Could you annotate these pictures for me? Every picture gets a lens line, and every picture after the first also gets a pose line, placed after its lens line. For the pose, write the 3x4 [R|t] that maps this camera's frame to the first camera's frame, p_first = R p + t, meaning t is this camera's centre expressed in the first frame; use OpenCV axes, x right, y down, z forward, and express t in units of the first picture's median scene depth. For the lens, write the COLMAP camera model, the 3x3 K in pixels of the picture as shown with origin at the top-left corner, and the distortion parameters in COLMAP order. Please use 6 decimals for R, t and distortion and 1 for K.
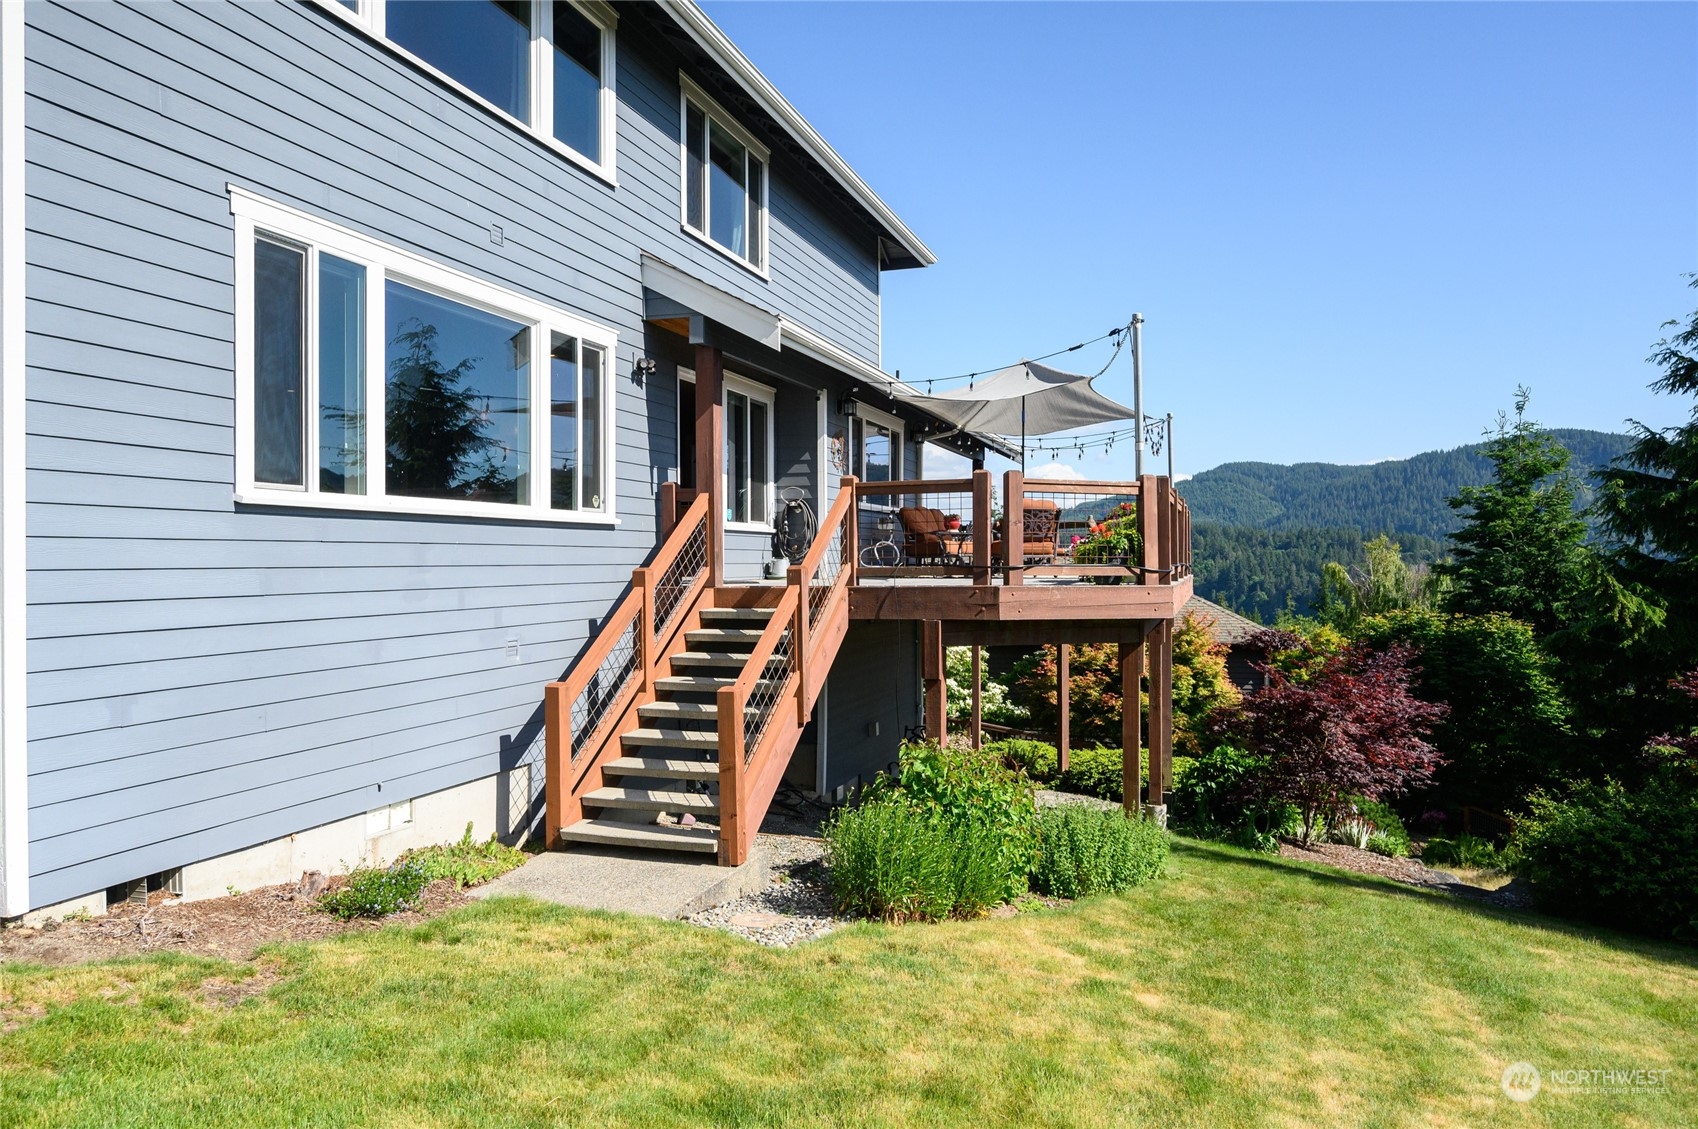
lens RADIAL K [[1074.2, 0, 849.0], [0, 1074.2, 564.5], [0, 0, 1]] dist [0.006782, 0.001871]
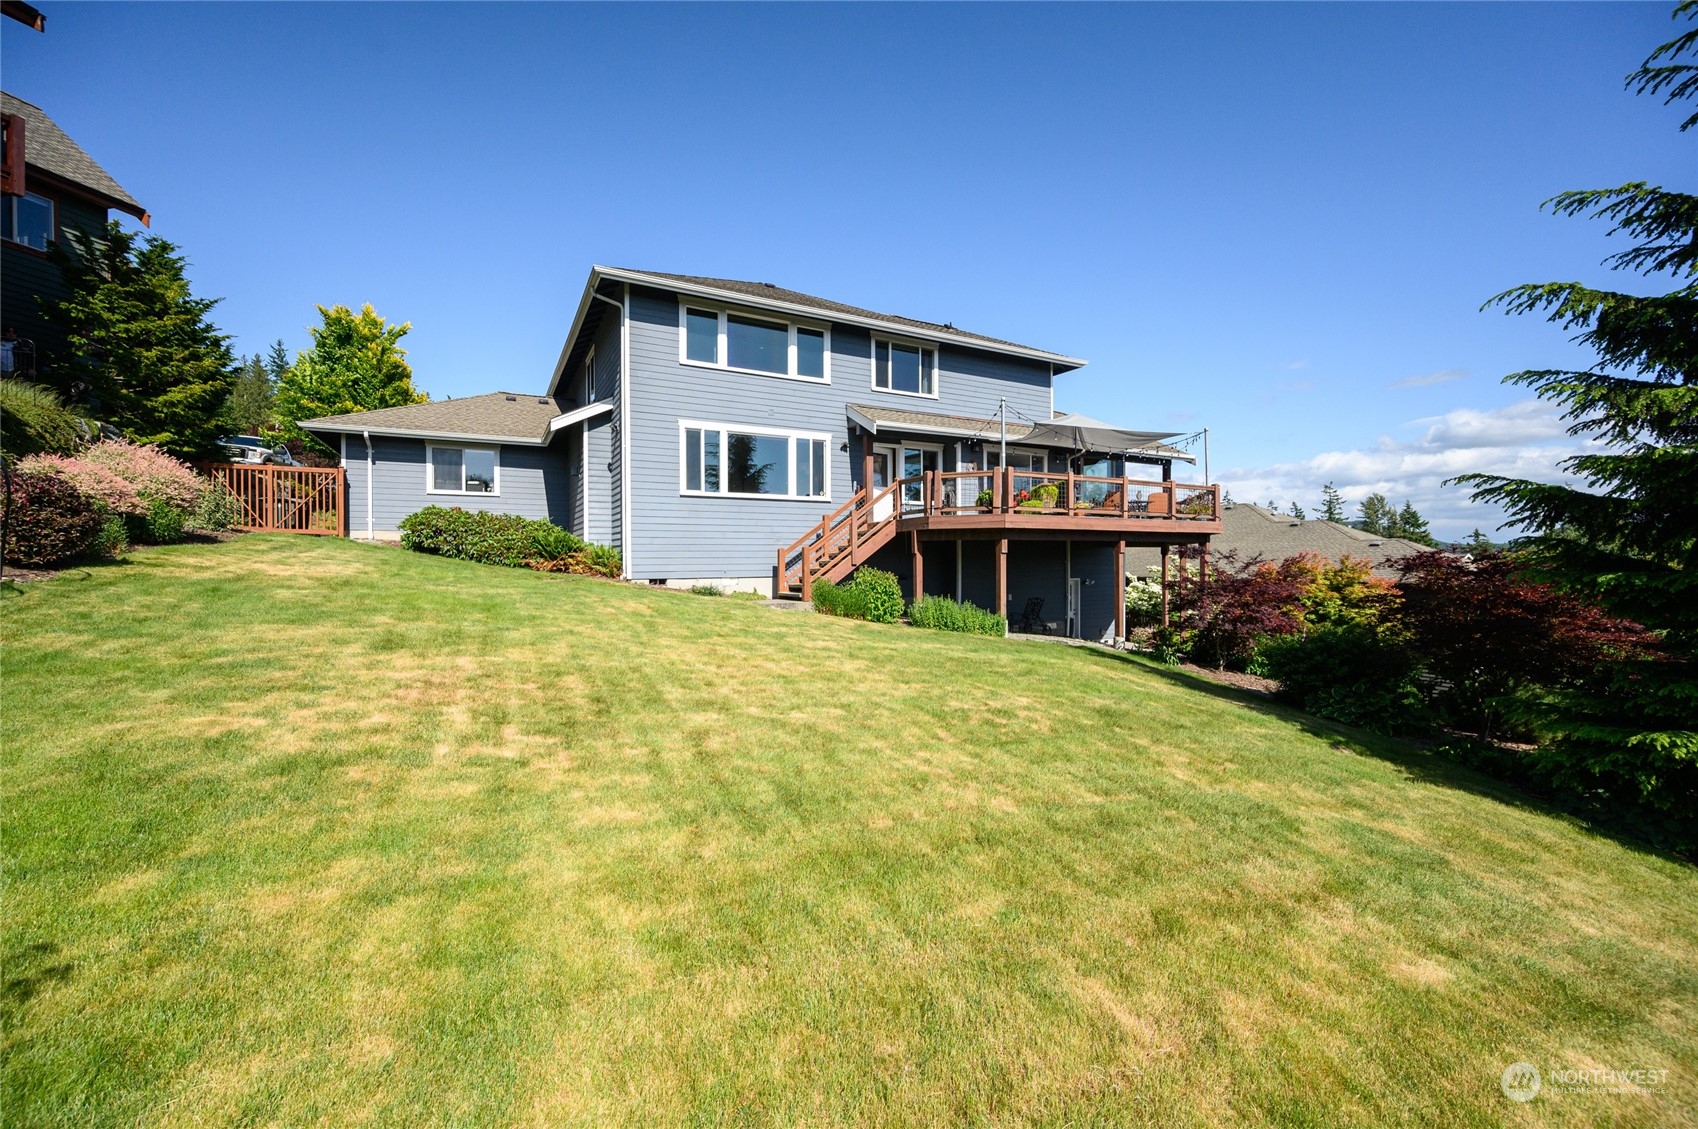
lens RADIAL K [[669.5, 0, 849.0], [0, 669.5, 564.5], [0, 0, 1]] dist [-0.001326, -0.000065]
pose [[0.746022, 0.002323, -0.665917, 0.972215], [-0.000147, 0.999994, 0.003324, 0.120956], [0.665921, -0.002381, 0.746018, -0.293767]]
